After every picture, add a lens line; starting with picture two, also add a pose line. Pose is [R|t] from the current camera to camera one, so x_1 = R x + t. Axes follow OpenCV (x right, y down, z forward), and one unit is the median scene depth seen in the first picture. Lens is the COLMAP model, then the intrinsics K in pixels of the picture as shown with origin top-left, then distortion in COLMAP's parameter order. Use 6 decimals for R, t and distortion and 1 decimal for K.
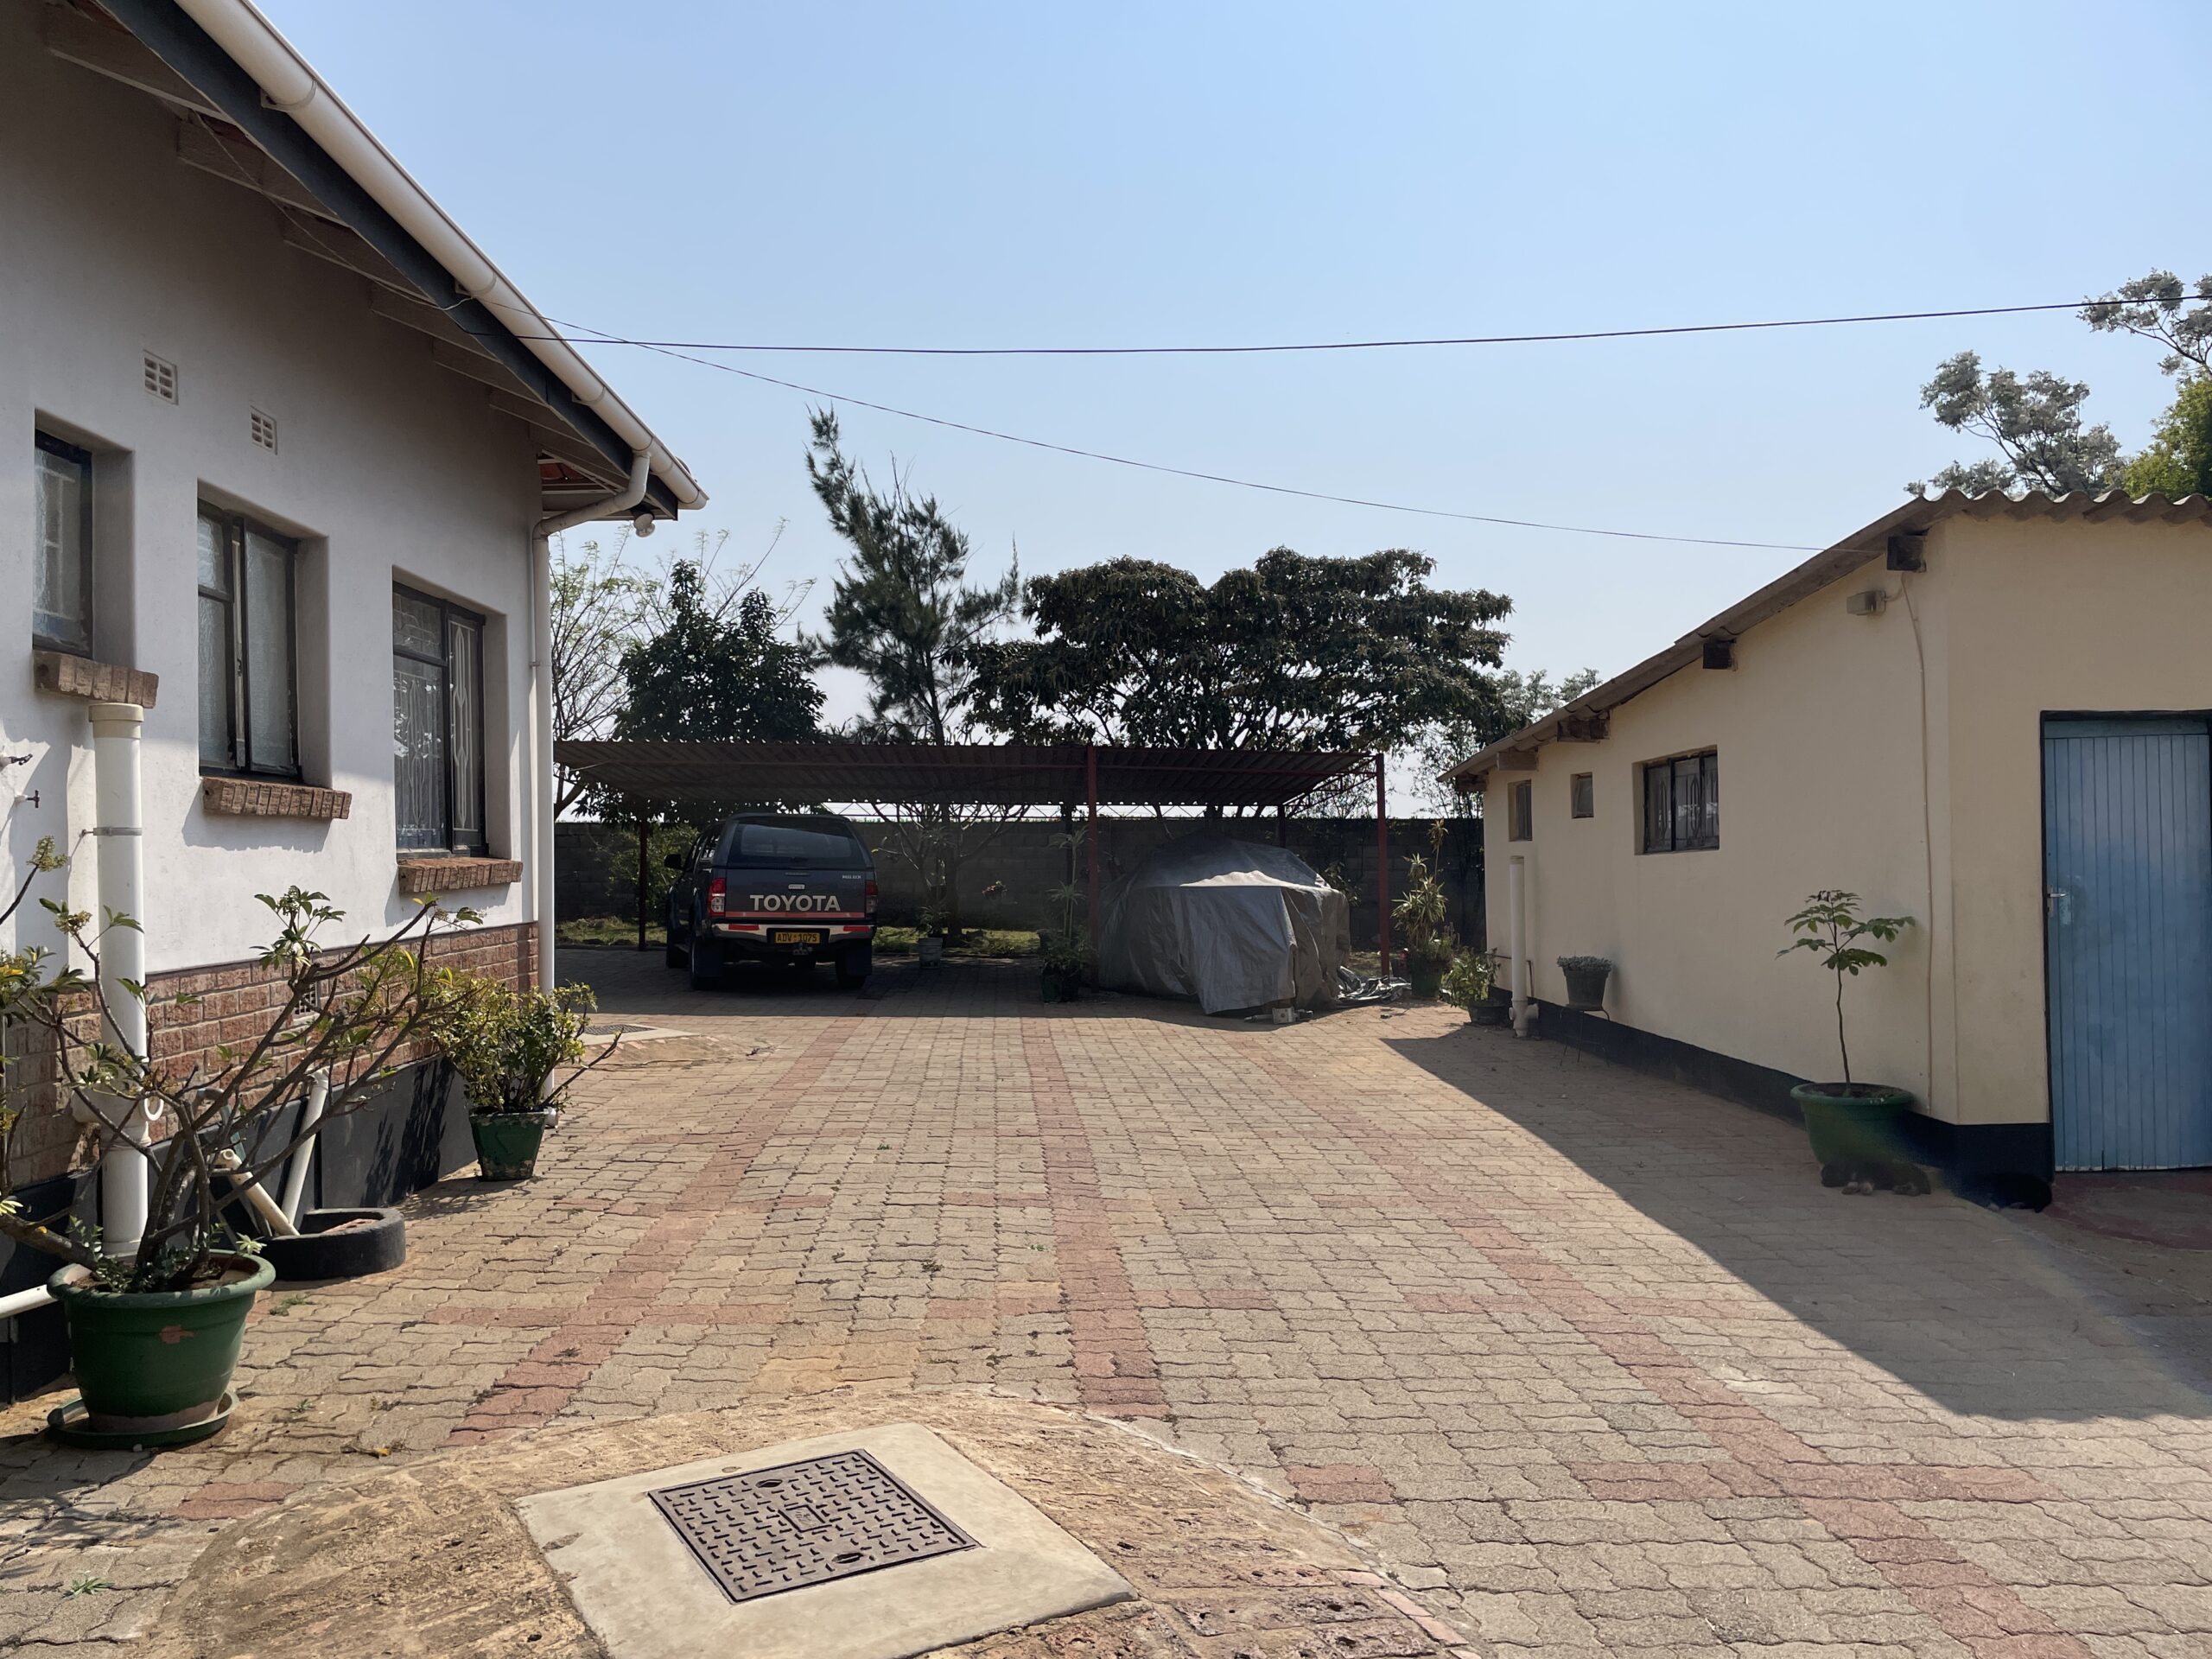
lens RADIAL K [[1702.2, 0, 1087.2], [0, 1702.2, 843.2], [0, 0, 1]] dist [0.095539, -0.127205]
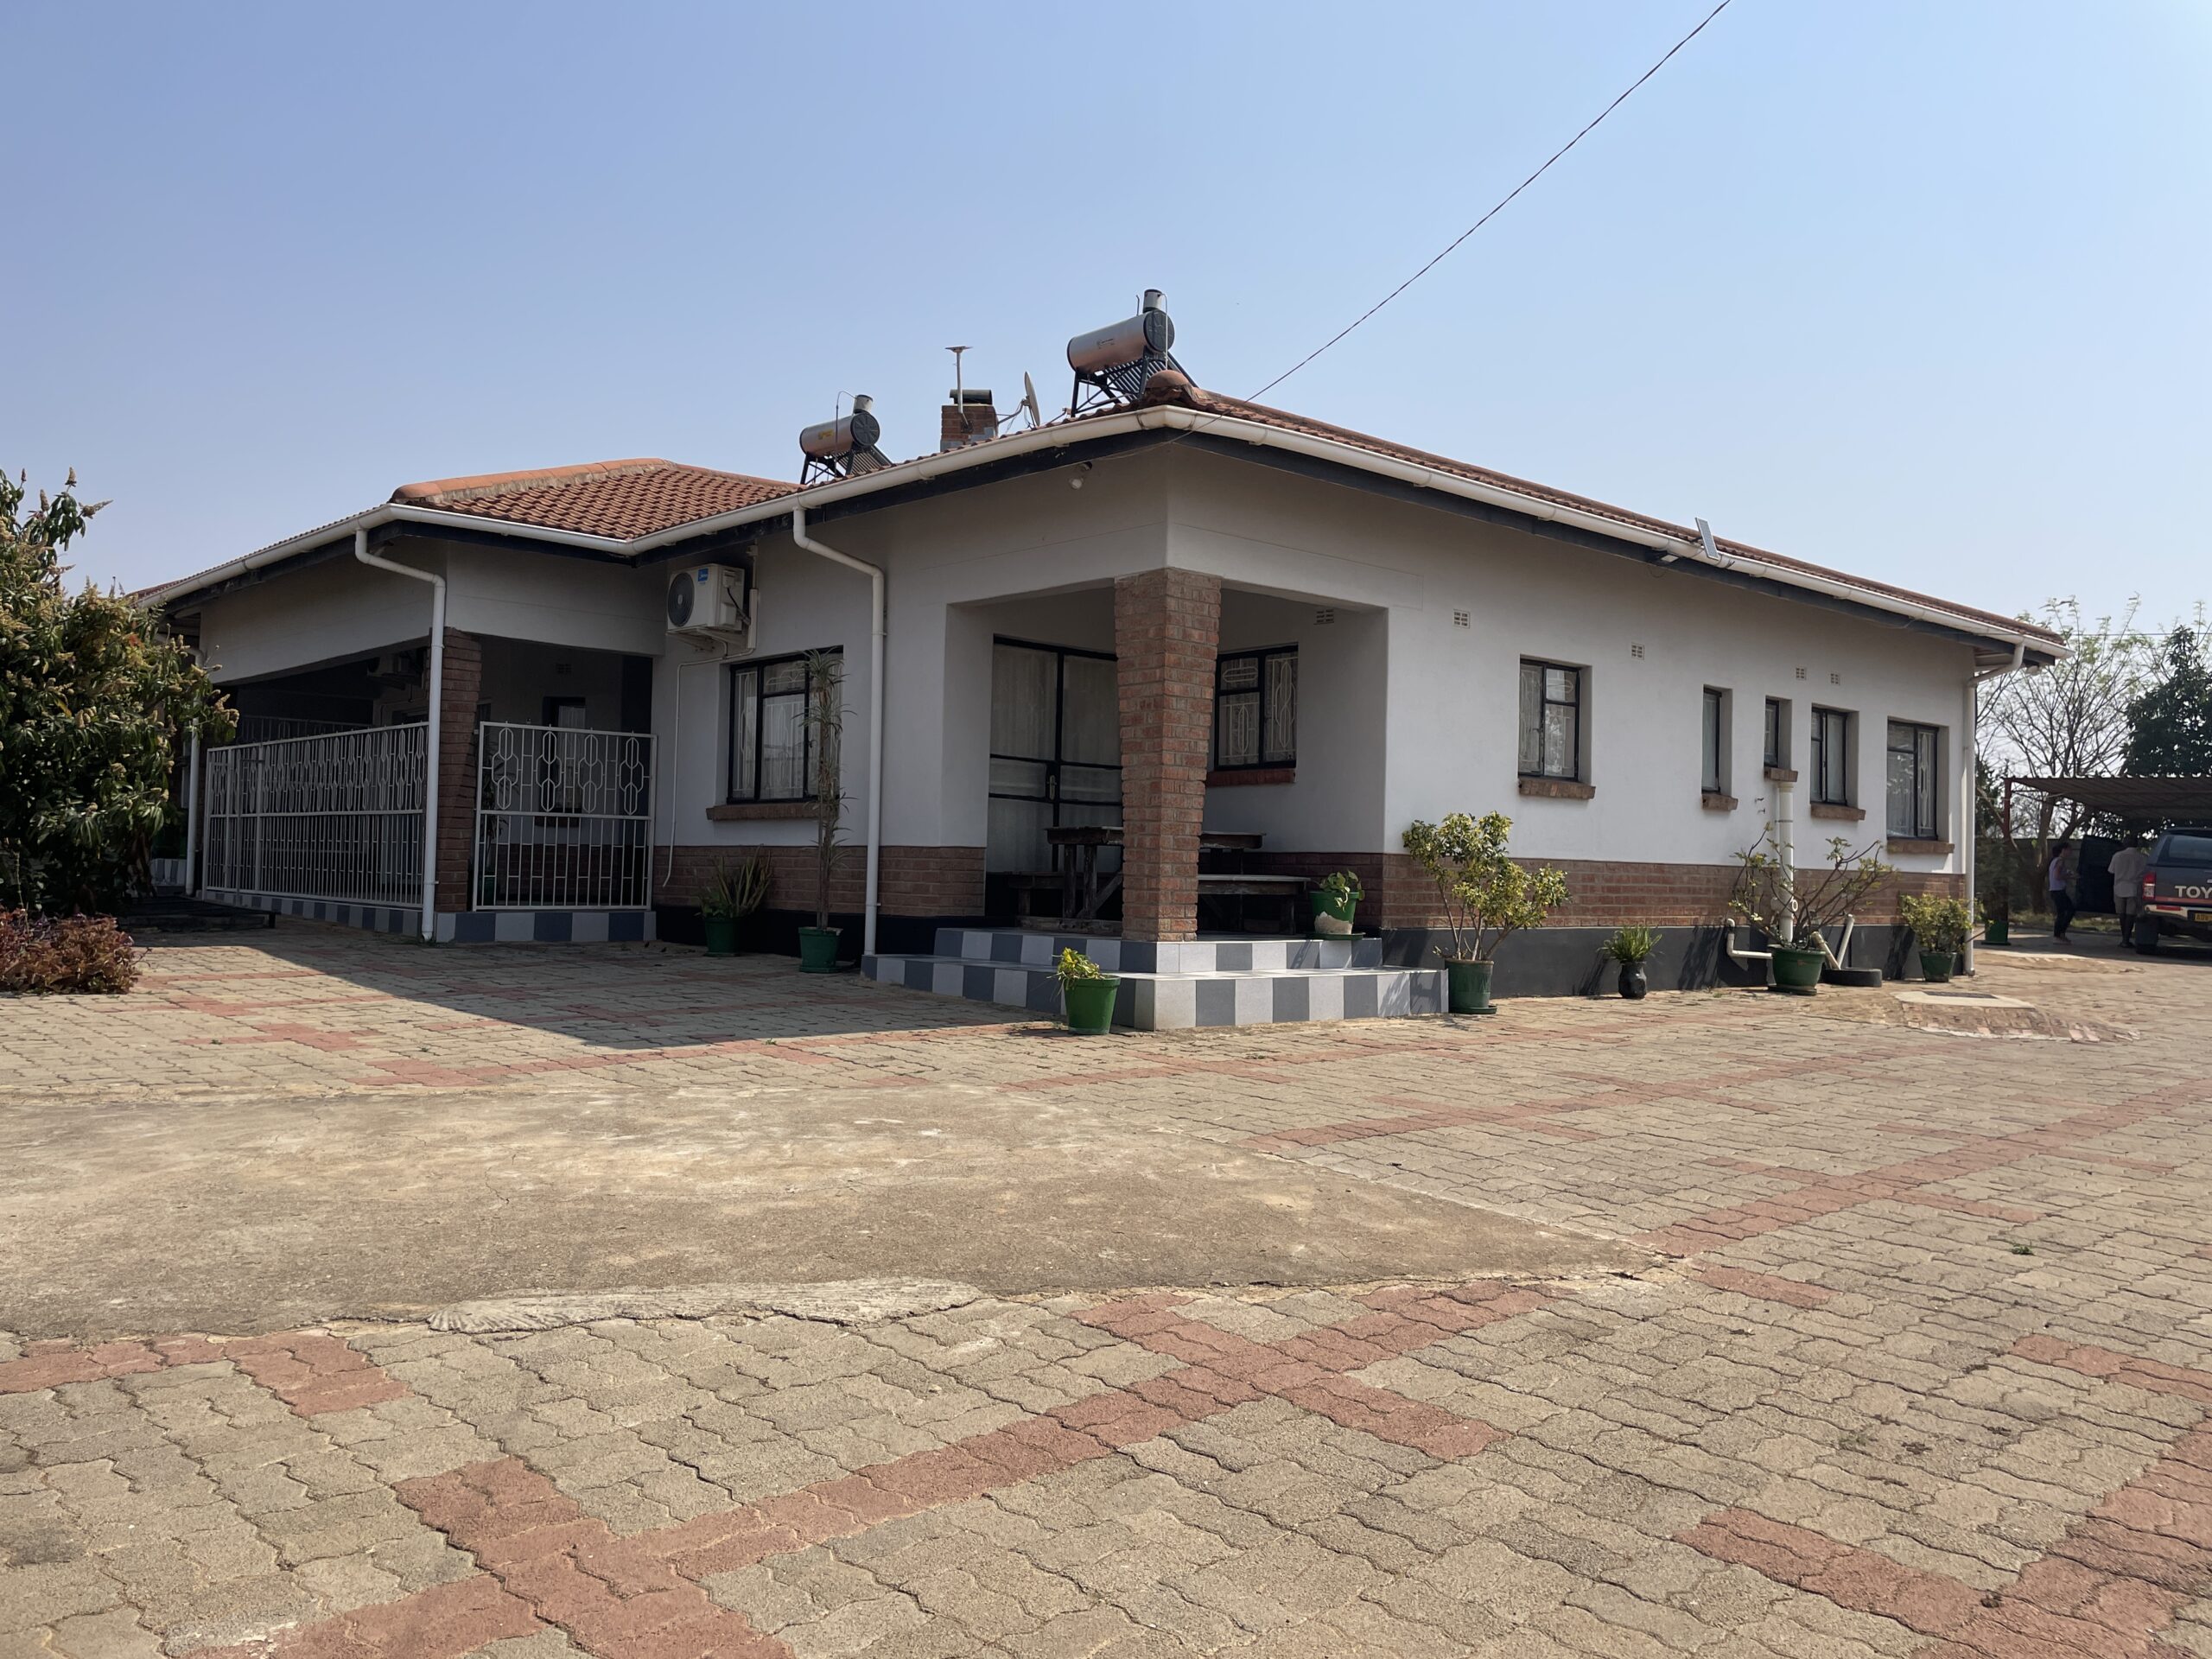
lens RADIAL K [[1702.2, 0, 1106.7], [0, 1702.2, 828.7], [0, 0, 1]] dist [0.095539, -0.127205]
pose [[0.656830, 0.011005, -0.753958, 0.196224], [-0.027281, 0.999586, -0.009176, 0.013354], [0.753545, 0.026596, 0.656858, -0.392852]]
